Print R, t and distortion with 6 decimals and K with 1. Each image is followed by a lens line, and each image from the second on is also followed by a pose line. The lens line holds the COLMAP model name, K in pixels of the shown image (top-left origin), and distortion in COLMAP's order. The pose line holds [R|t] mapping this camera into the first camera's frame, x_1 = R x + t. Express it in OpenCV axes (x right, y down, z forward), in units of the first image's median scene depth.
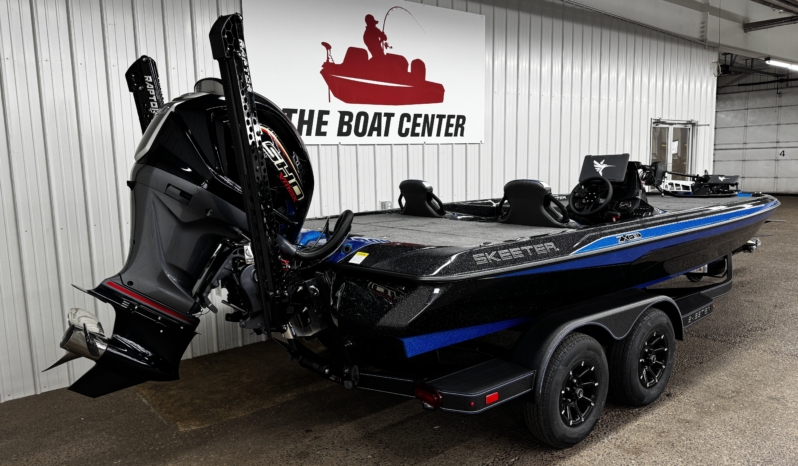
lens RADIAL K [[591.7, 0, 399.0], [0, 591.7, 233.0], [0, 0, 1]] dist [0.064488, -0.056975]
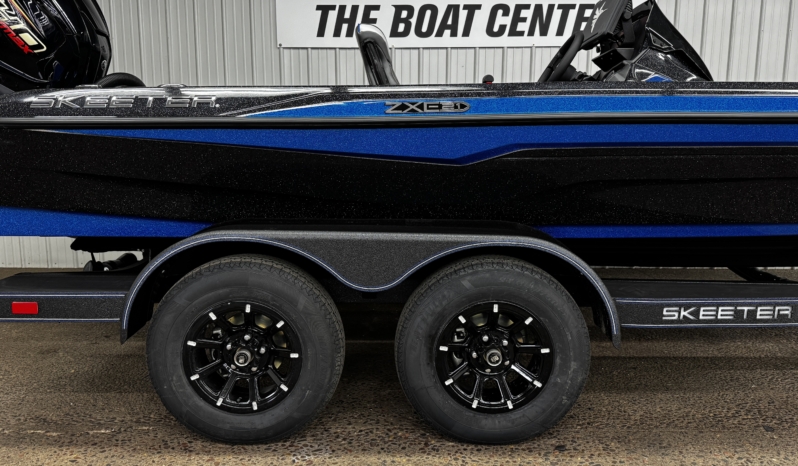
lens RADIAL K [[591.7, 0, 399.0], [0, 591.7, 233.0], [0, 0, 1]] dist [0.064488, -0.056975]
pose [[0.764039, 0.112780, -0.635237, 0.418066], [-0.099902, 0.993408, 0.056211, 0.052756], [0.637389, 0.020514, 0.770269, 0.347843]]
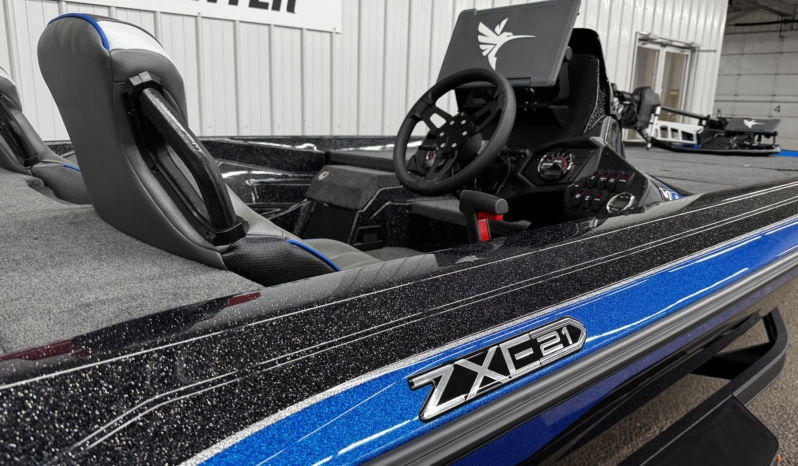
lens RADIAL K [[591.7, 0, 399.0], [0, 591.7, 233.0], [0, 0, 1]] dist [0.064488, -0.056975]
pose [[0.997585, 0.047683, 0.050503, 0.202912], [-0.052262, 0.994238, 0.093595, -0.025509], [-0.045749, -0.096009, 0.994329, 0.493860]]
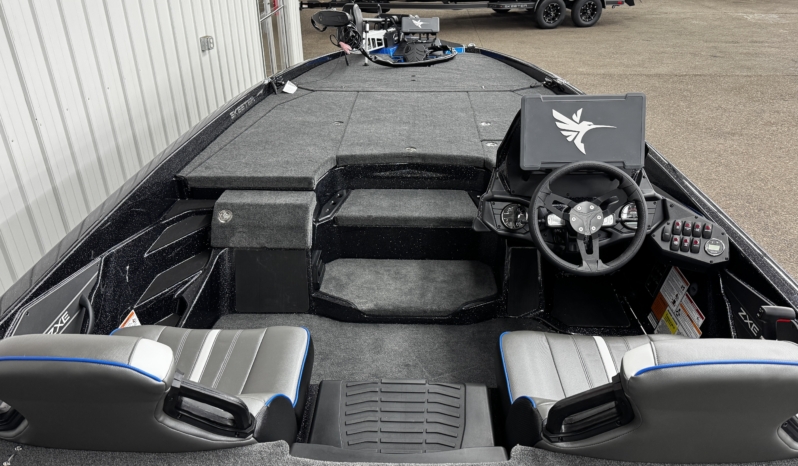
lens RADIAL K [[591.7, 0, 399.0], [0, 591.7, 233.0], [0, 0, 1]] dist [0.064488, -0.056975]
pose [[0.666073, -0.328868, 0.669472, -0.023466], [0.070947, 0.921416, 0.382045, -0.153246], [-0.742505, -0.206973, 0.637062, 0.604237]]
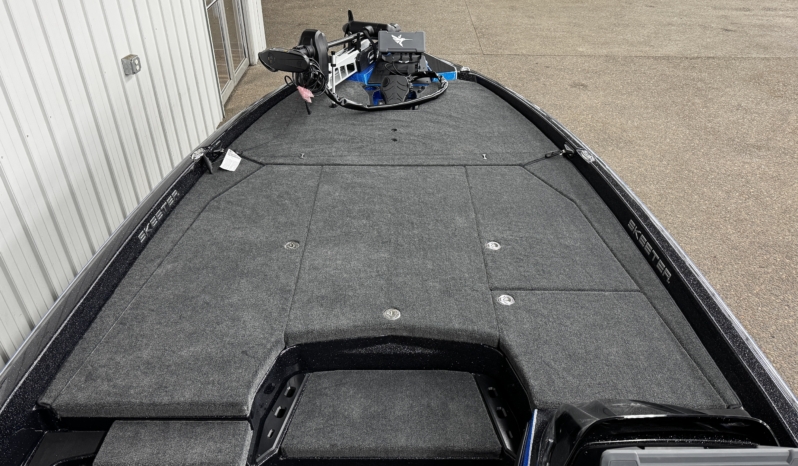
lens RADIAL K [[591.7, 0, 399.0], [0, 591.7, 233.0], [0, 0, 1]] dist [0.064488, -0.056975]
pose [[0.639938, -0.404172, 0.653547, 0.121213], [0.061997, 0.874884, 0.480347, -0.230757], [-0.765921, -0.266875, 0.584930, 0.724411]]
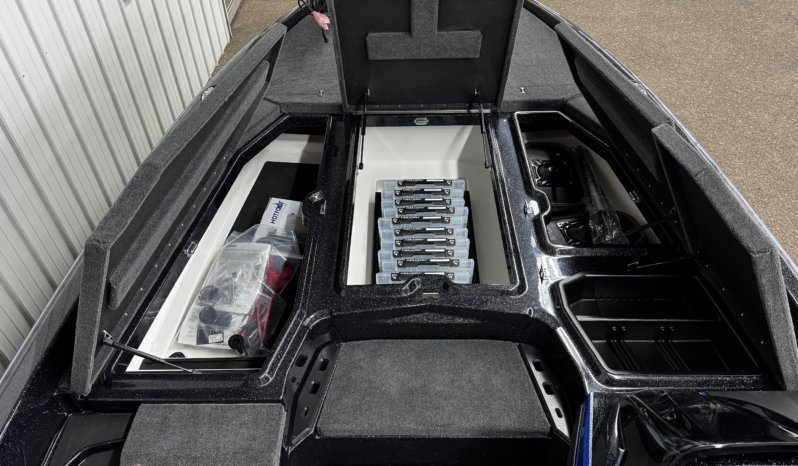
lens RADIAL K [[591.7, 0, 399.0], [0, 591.7, 233.0], [0, 0, 1]] dist [0.064488, -0.056975]
pose [[0.648241, -0.499794, 0.574447, 0.143169], [0.082283, 0.795989, 0.599692, -0.236496], [-0.756976, -0.341477, 0.557118, 0.758400]]
